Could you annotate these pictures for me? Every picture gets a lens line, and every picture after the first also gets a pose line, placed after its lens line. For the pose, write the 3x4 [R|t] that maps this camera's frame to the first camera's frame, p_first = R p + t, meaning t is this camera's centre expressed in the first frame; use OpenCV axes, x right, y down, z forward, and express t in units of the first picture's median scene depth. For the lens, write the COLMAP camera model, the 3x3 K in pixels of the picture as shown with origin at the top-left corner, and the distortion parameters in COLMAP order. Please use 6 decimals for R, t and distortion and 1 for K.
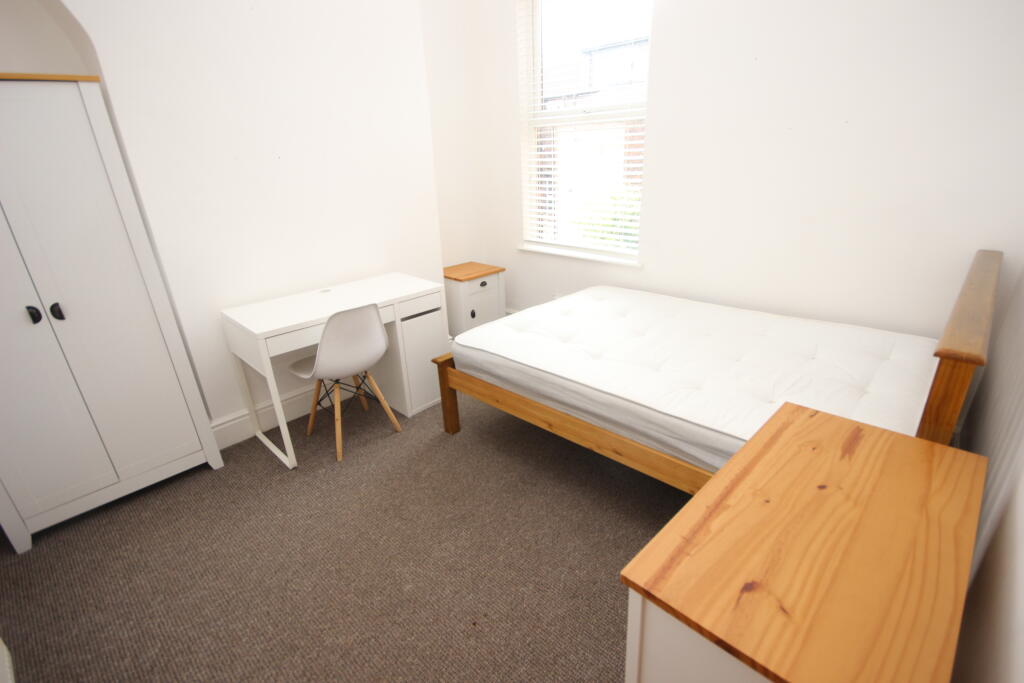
lens RADIAL K [[483.8, 0, 512.0], [0, 483.8, 341.5], [0, 0, 1]] dist [0.000215, -0.000042]
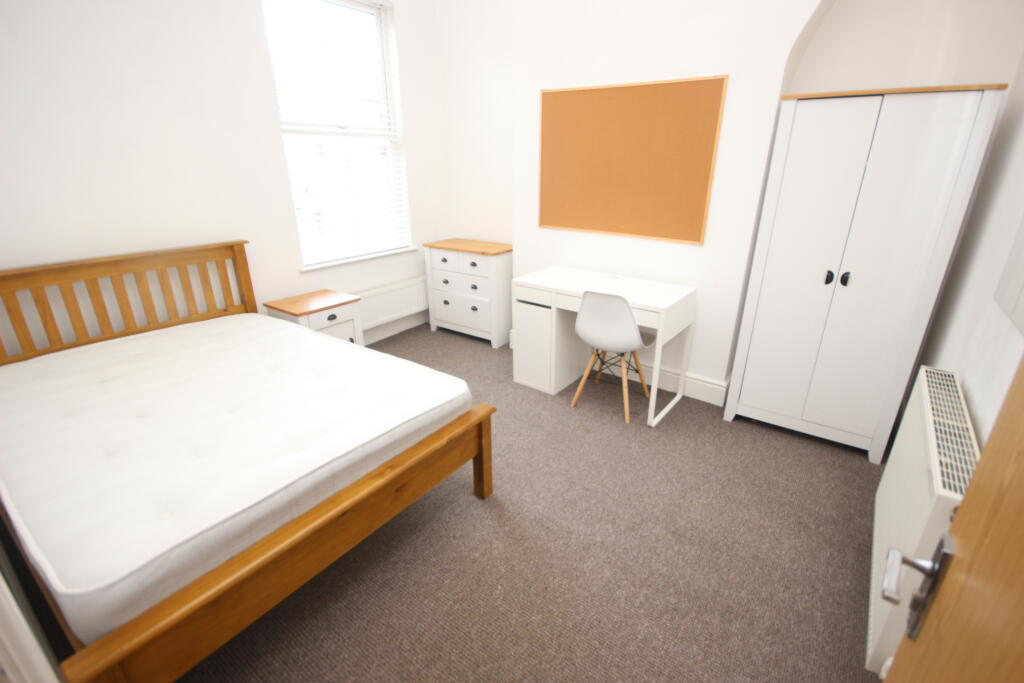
lens RADIAL K [[483.8, 0, 512.0], [0, 483.8, 341.5], [0, 0, 1]] dist [0.000215, -0.000042]
pose [[0.142001, 0.406080, -0.902737, 0.586315], [-0.385934, 0.862520, 0.327282, -0.212009], [0.911532, 0.301923, 0.279199, 0.443525]]
